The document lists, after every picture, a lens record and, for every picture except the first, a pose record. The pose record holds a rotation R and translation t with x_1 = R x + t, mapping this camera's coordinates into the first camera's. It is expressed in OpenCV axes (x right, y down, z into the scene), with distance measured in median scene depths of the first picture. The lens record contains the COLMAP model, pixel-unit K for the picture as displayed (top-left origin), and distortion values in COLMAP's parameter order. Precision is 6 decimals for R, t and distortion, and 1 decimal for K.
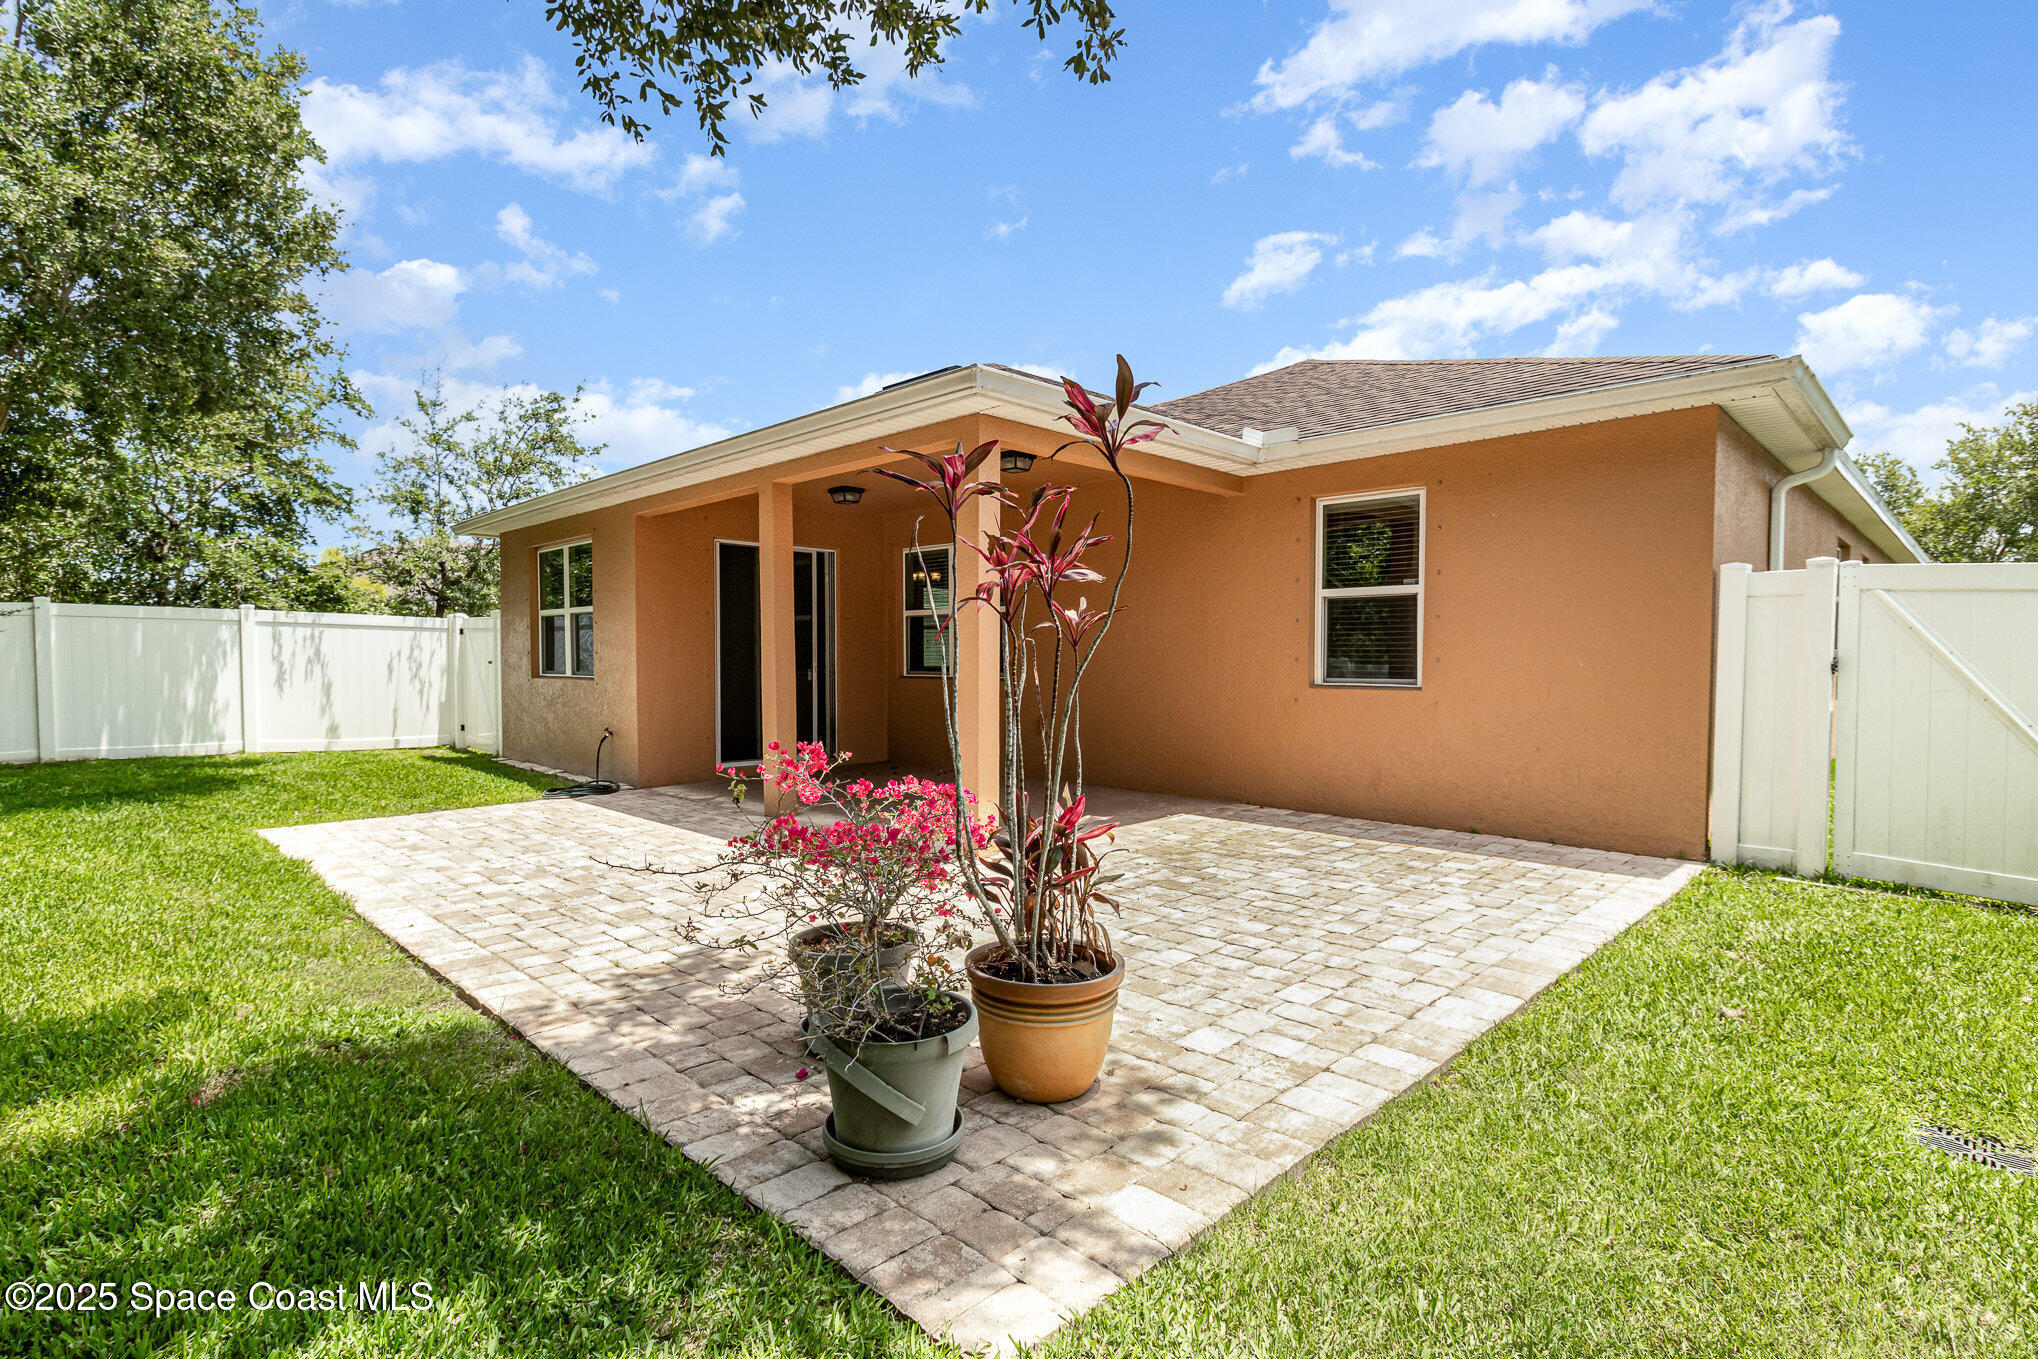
lens RADIAL K [[993.6, 0, 1024.1], [0, 993.6, 648.6], [0, 0, 1]] dist [0.000512, 0.000312]
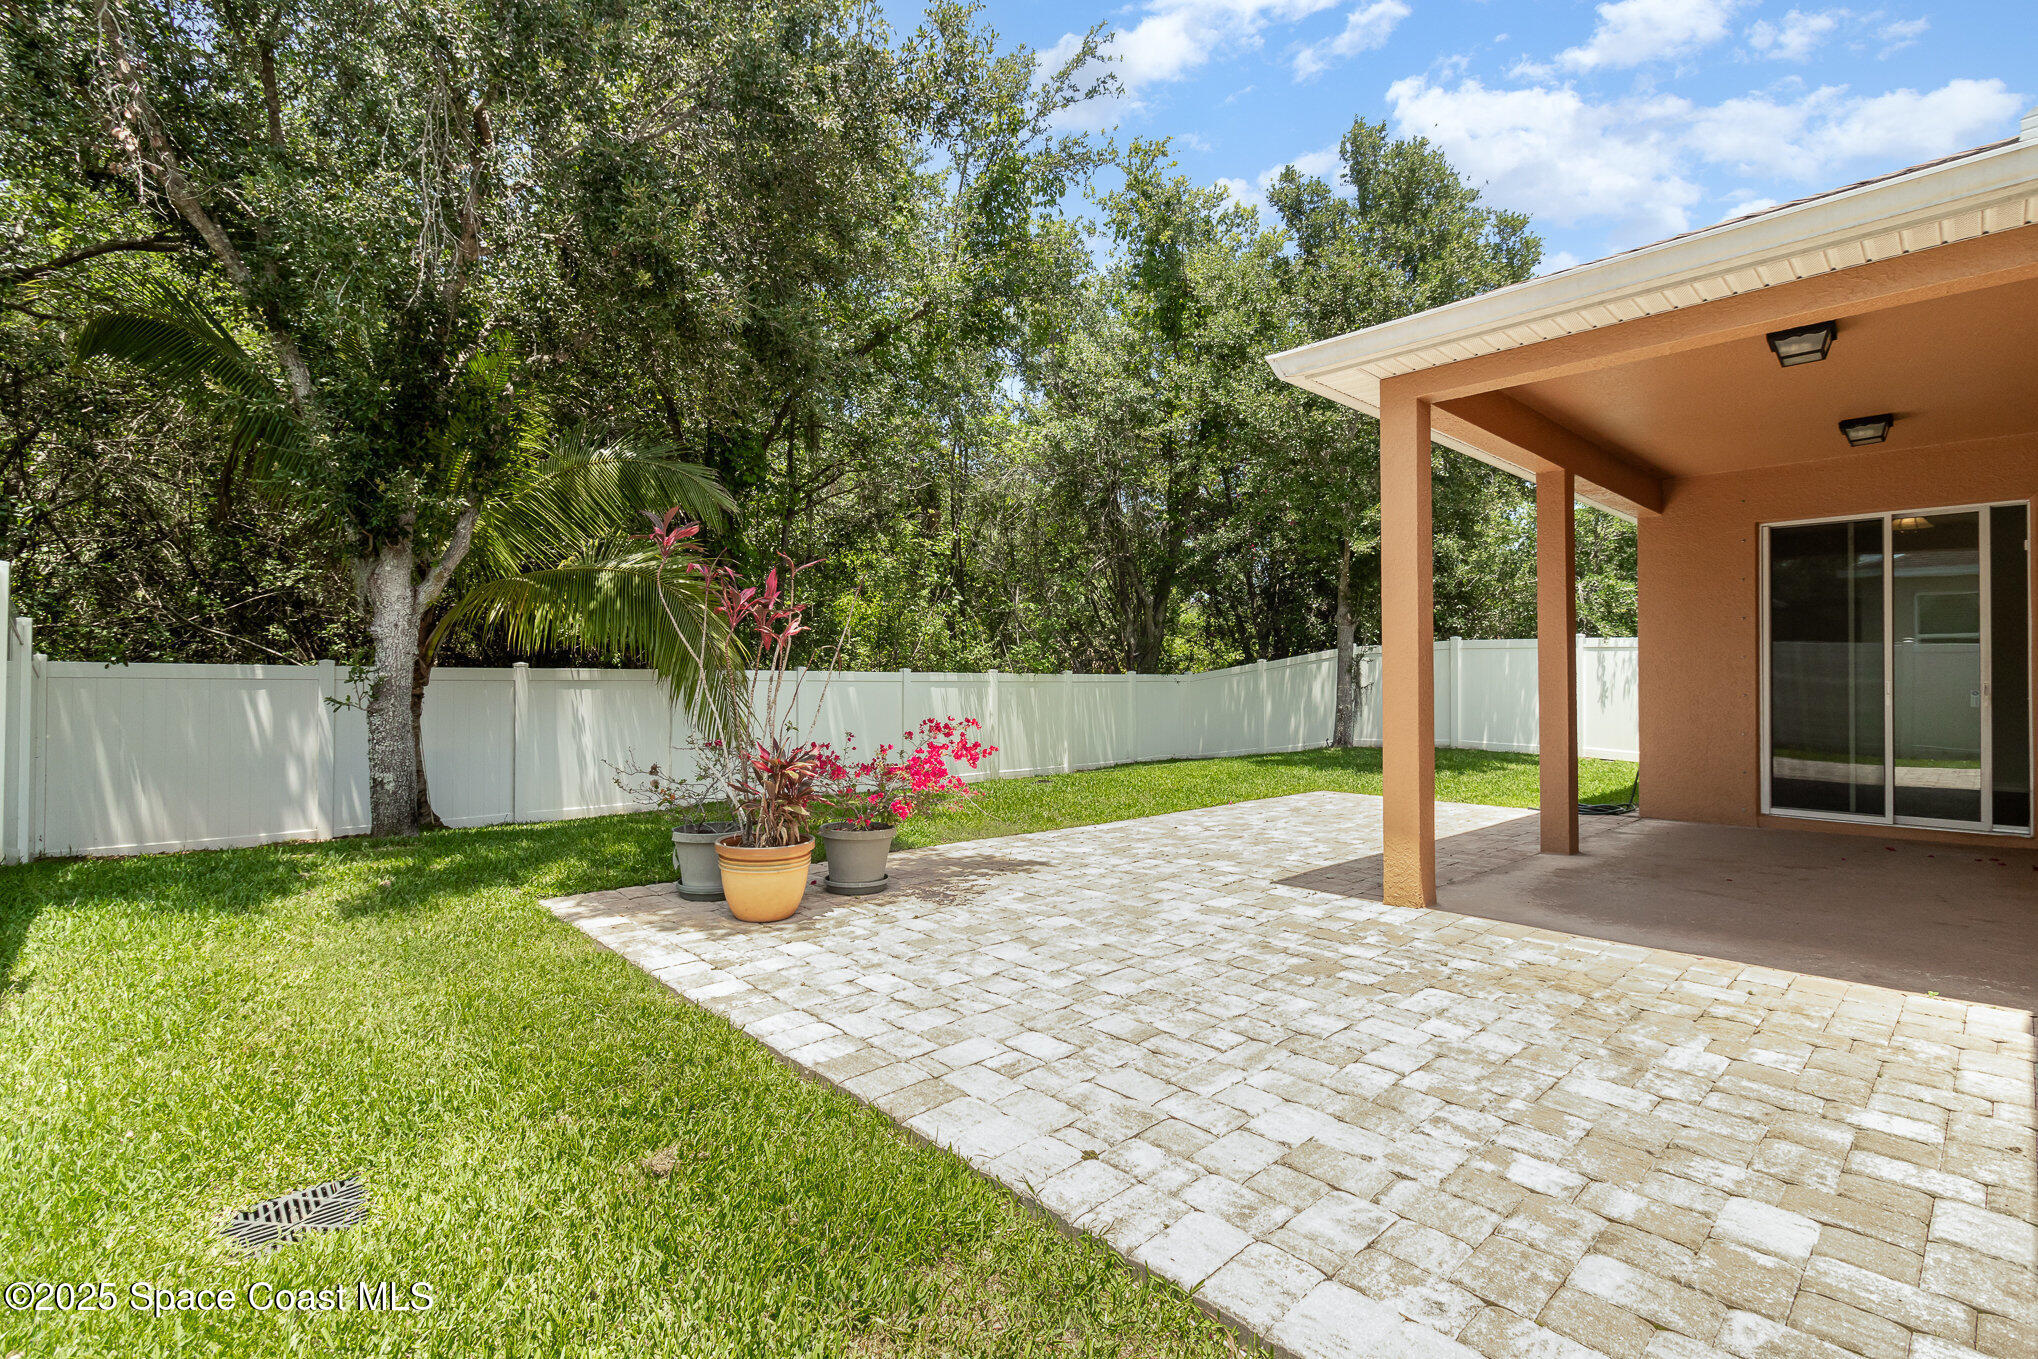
lens RADIAL K [[960.0, 0, 1020.1], [0, 960.0, 662.8], [0, 0, 1]] dist [-0.001216, -0.000129]
pose [[-0.056210, -0.020384, -0.998211, 1.016561], [0.002377, 0.999786, -0.020550, 0.032592], [0.998416, -0.003528, -0.056149, 0.964902]]
